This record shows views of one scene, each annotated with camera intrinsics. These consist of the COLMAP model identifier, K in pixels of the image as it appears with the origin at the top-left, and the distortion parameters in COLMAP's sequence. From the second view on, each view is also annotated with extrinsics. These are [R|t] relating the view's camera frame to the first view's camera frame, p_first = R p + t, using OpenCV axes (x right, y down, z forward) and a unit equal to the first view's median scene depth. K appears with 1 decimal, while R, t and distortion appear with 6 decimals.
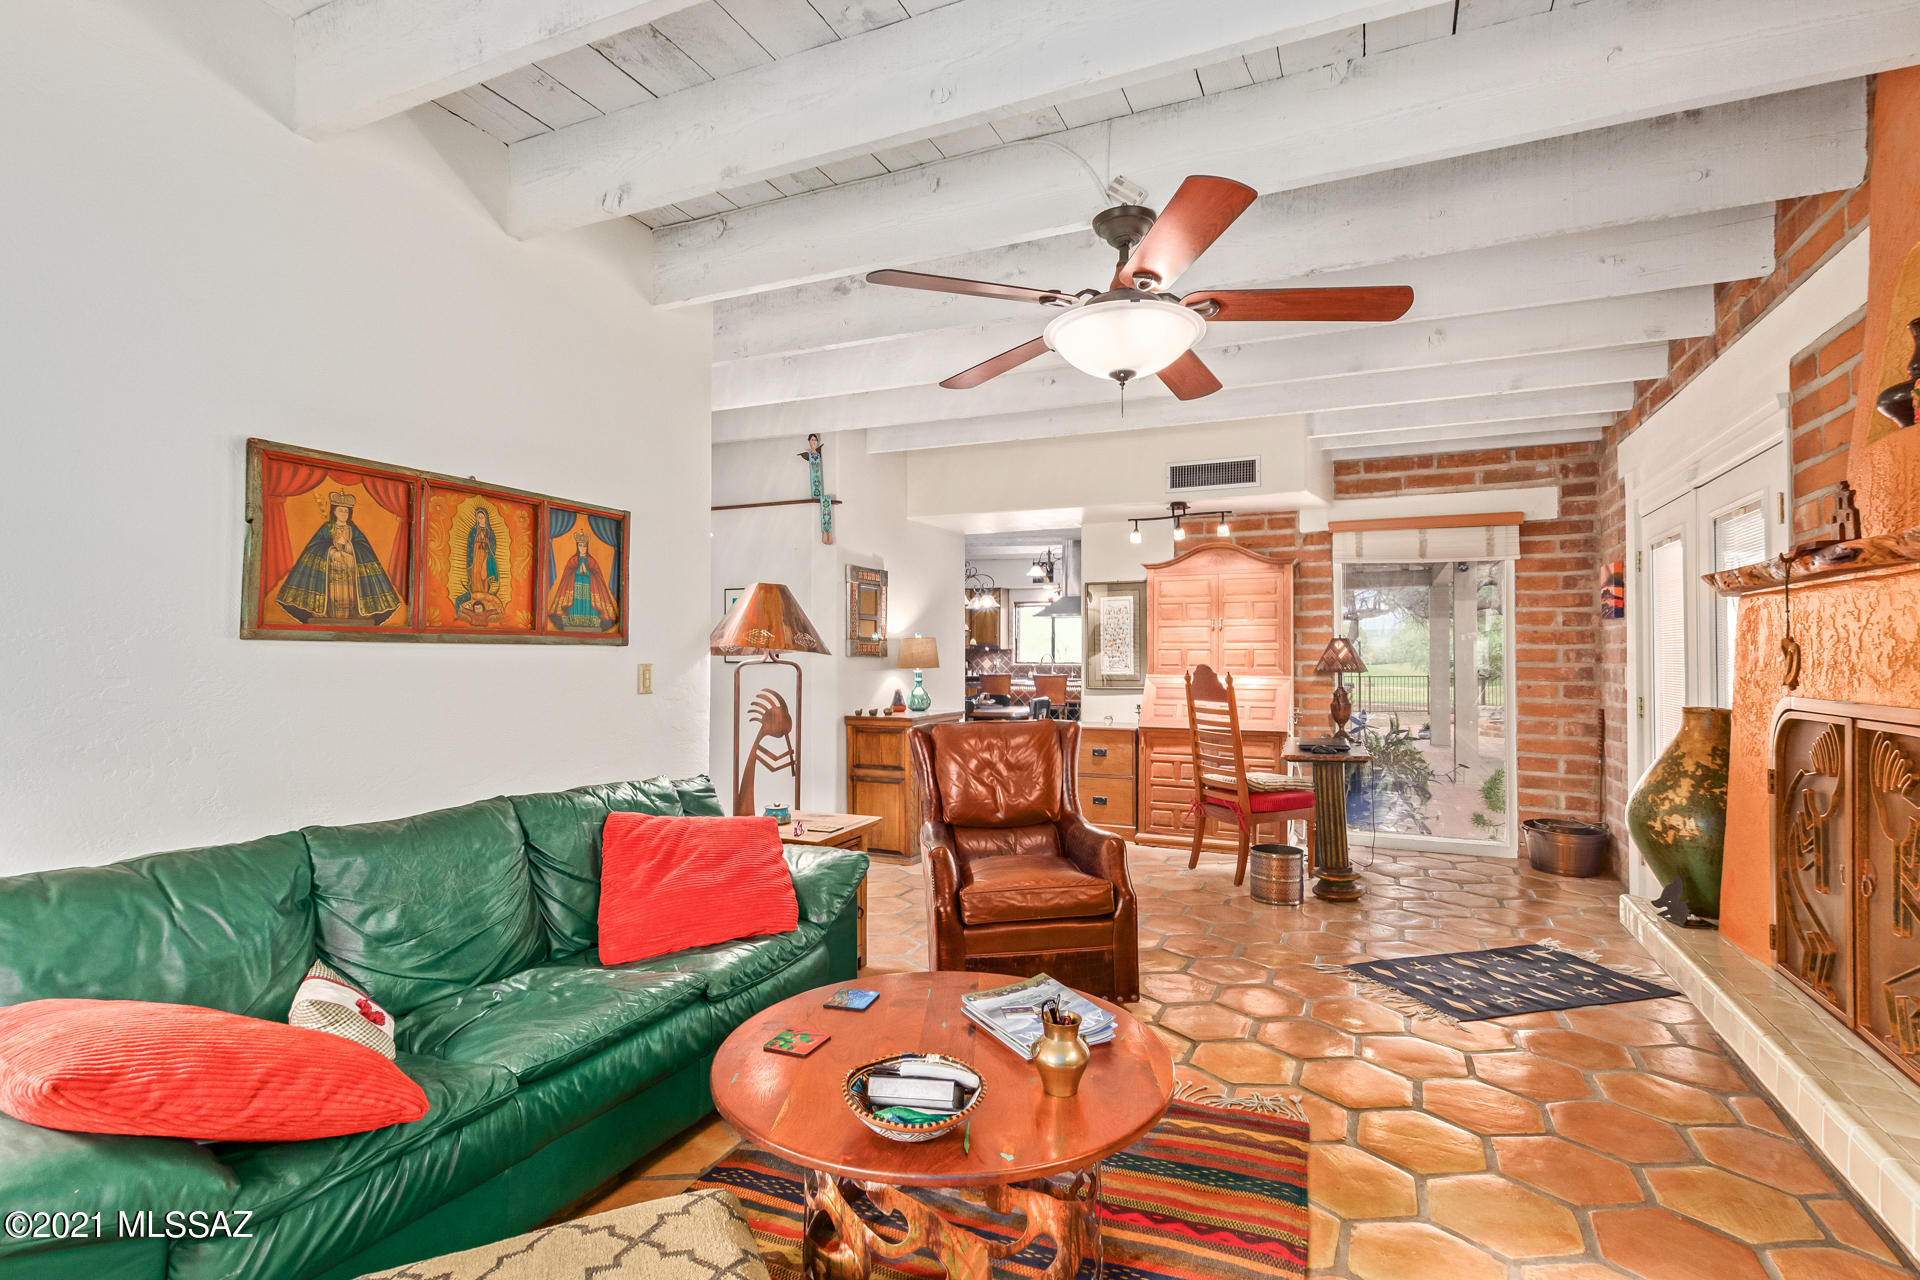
lens RADIAL K [[871.4, 0, 956.1], [0, 871.4, 643.1], [0, 0, 1]] dist [0.002353, -0.002689]
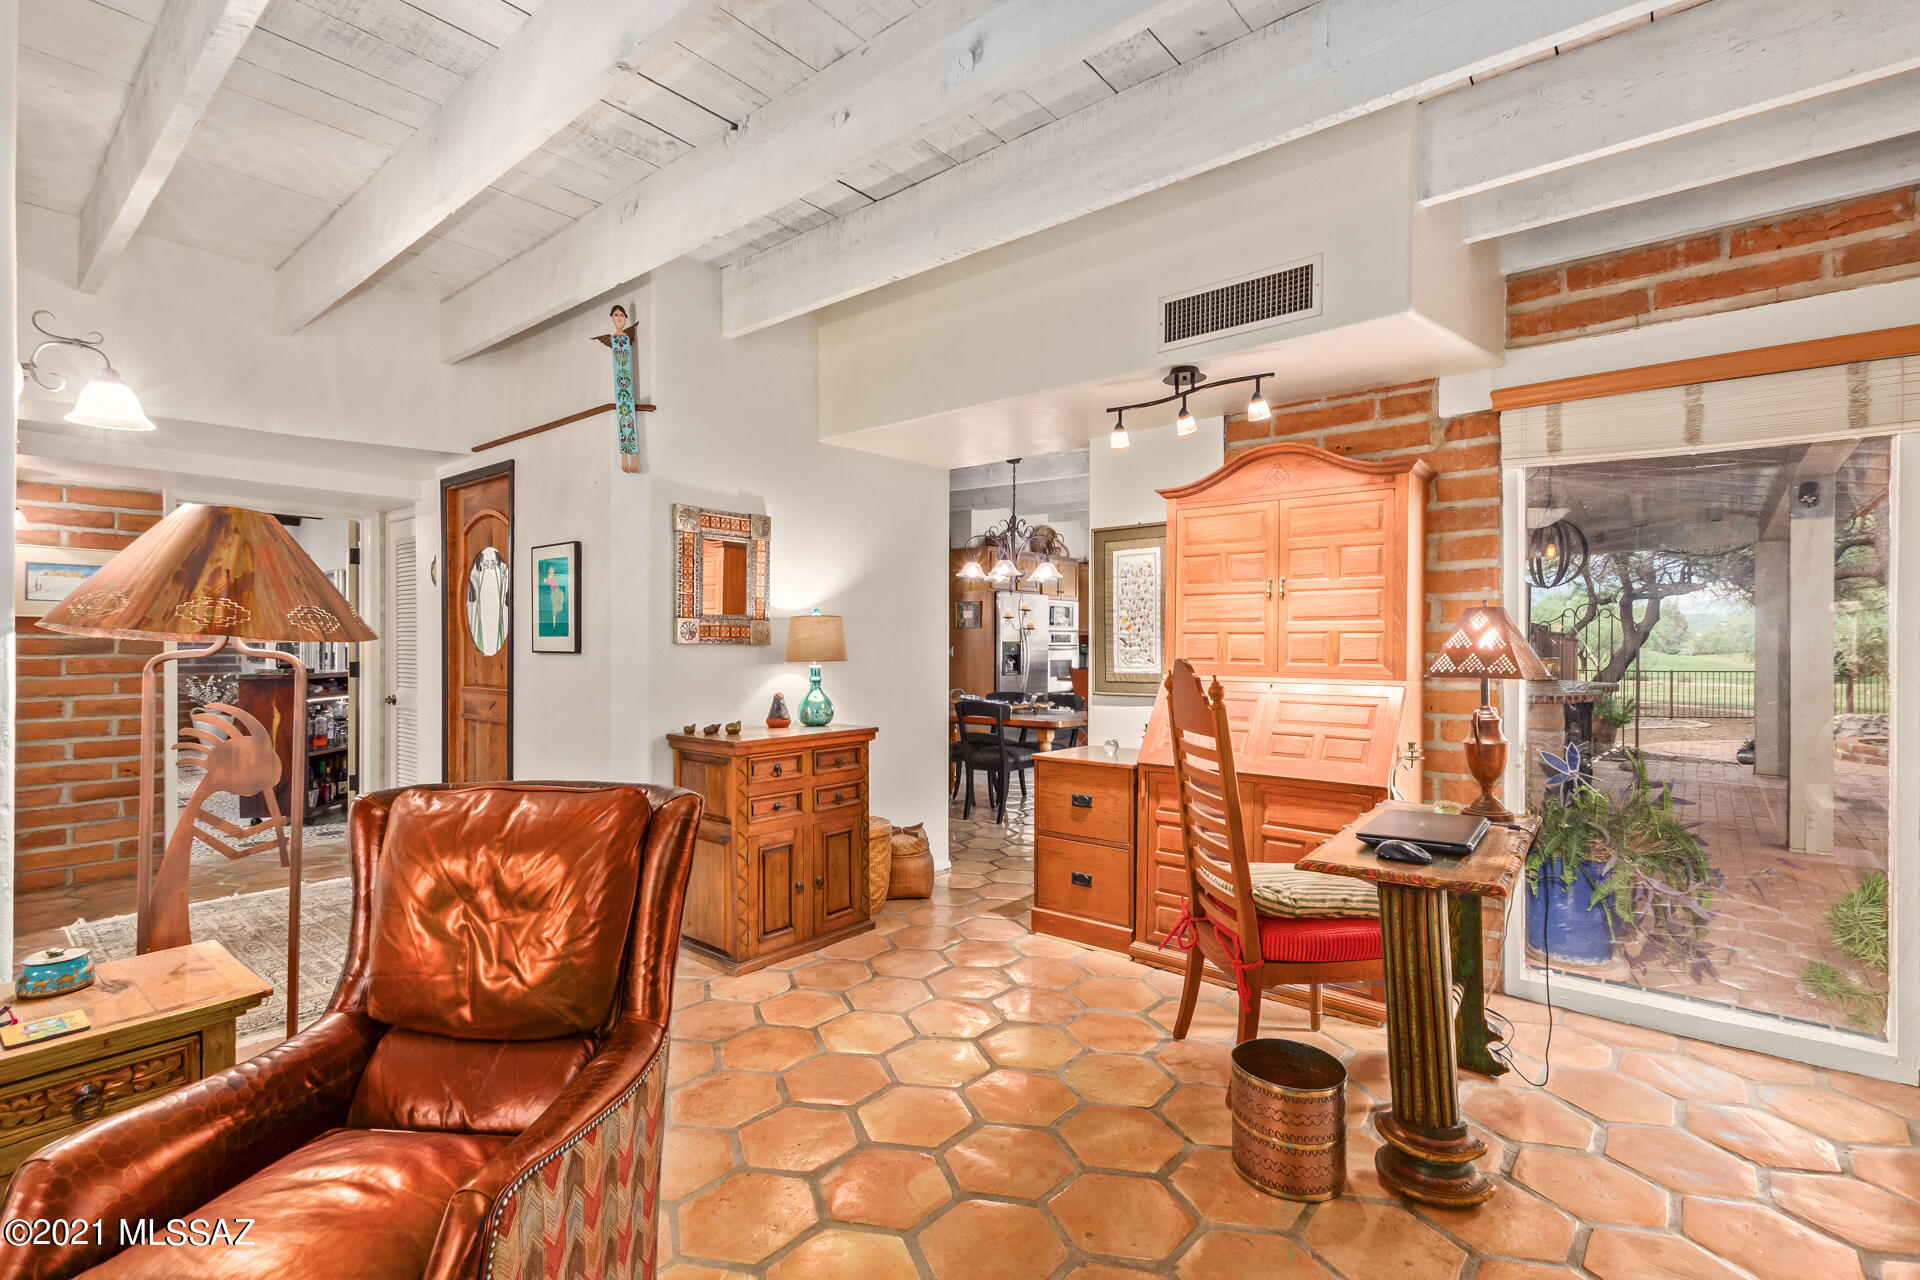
lens RADIAL K [[871.4, 0, 976.6], [0, 871.4, 645.3], [0, 0, 1]] dist [0.002353, -0.002689]
pose [[0.970233, 0.001168, -0.242172, 0.250237], [0.002822, 0.999866, 0.016129, 0.006189], [0.242158, -0.016332, 0.970099, 0.404753]]
